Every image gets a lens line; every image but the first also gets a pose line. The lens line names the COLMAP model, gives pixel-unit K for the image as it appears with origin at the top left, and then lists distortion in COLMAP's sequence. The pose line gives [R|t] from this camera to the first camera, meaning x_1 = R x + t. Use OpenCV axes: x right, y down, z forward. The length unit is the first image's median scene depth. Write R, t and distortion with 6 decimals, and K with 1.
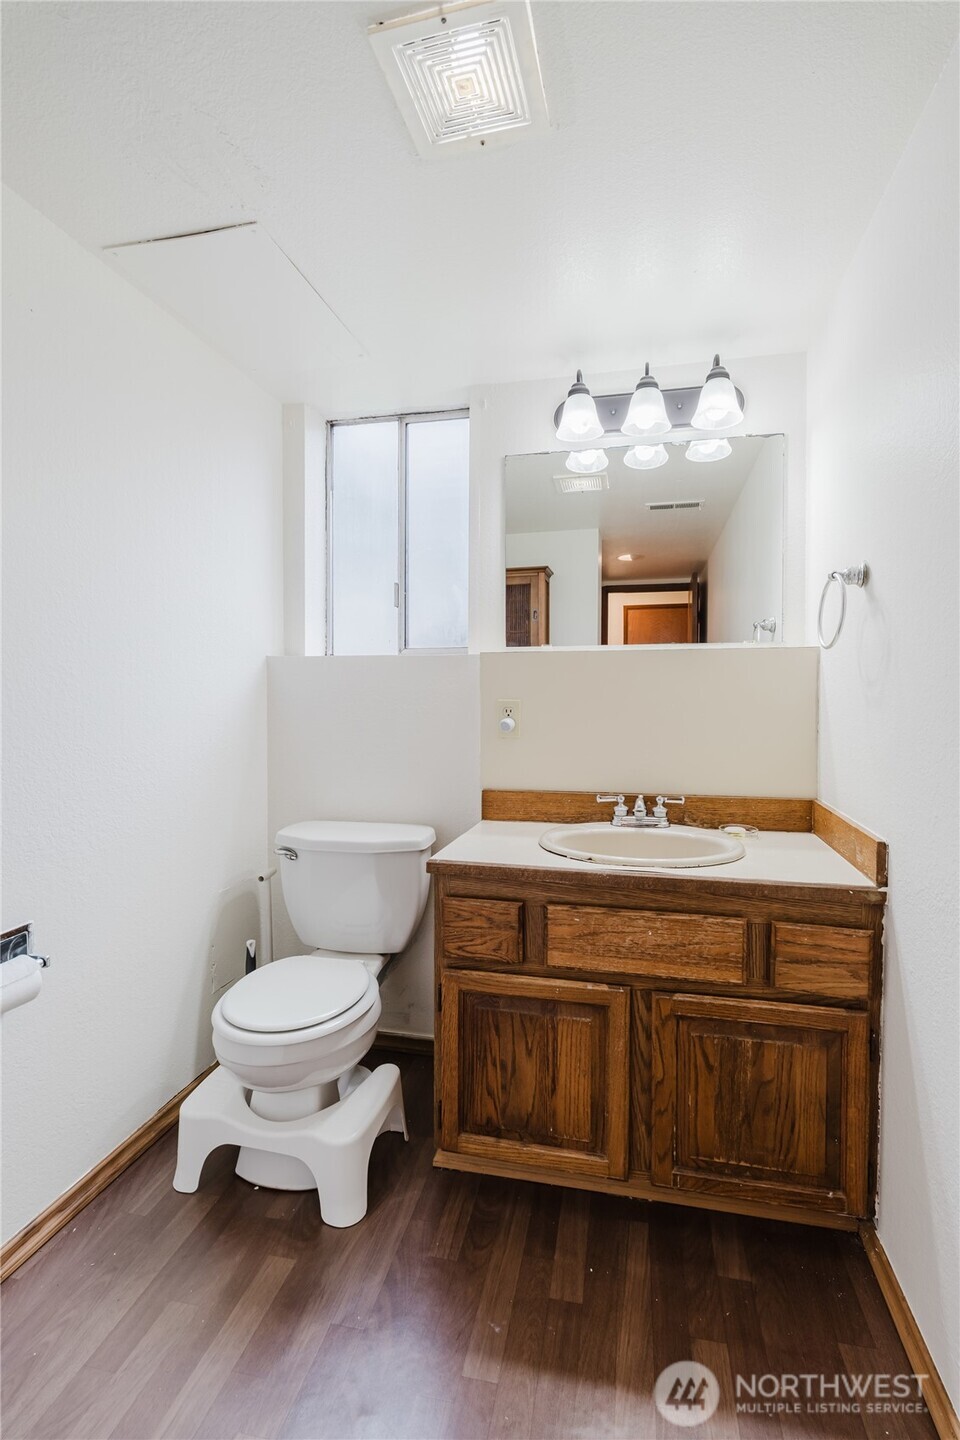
lens RADIAL K [[648.2, 0, 480.0], [0, 648.2, 720.0], [0, 0, 1]] dist [0.001079, 0.000050]
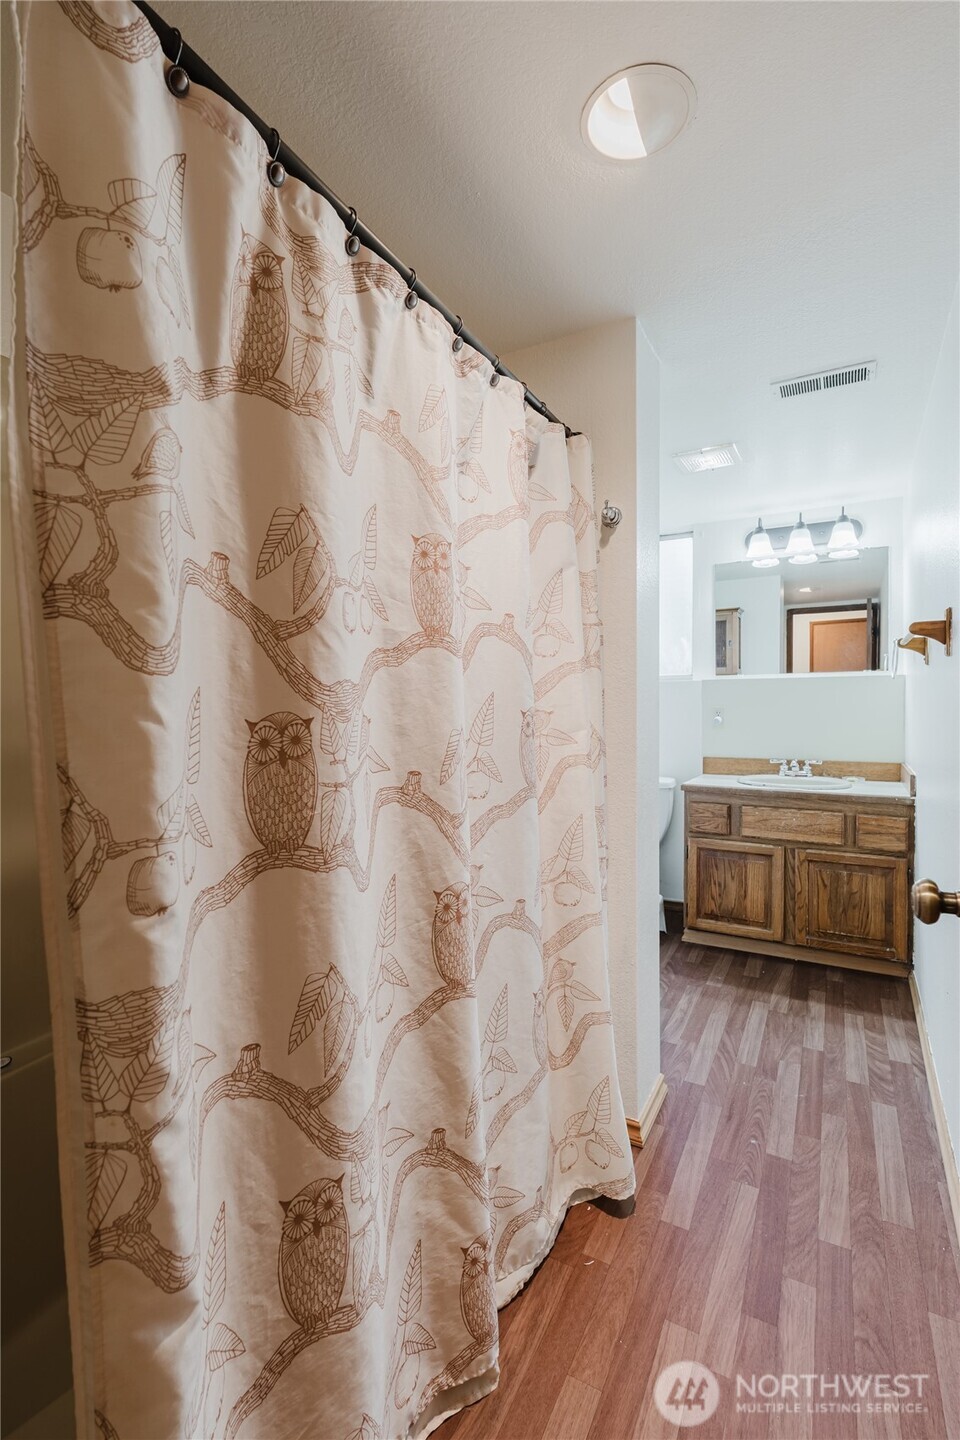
lens RADIAL K [[633.1, 0, 539.2], [0, 633.1, 727.7], [0, 0, 1]] dist [-0.001282, -0.000051]
pose [[0.980222, -0.000937, -0.197897, -0.130006], [0.001291, 0.999998, 0.001662, 0.033064], [0.197895, -0.001885, 0.980221, -1.106385]]
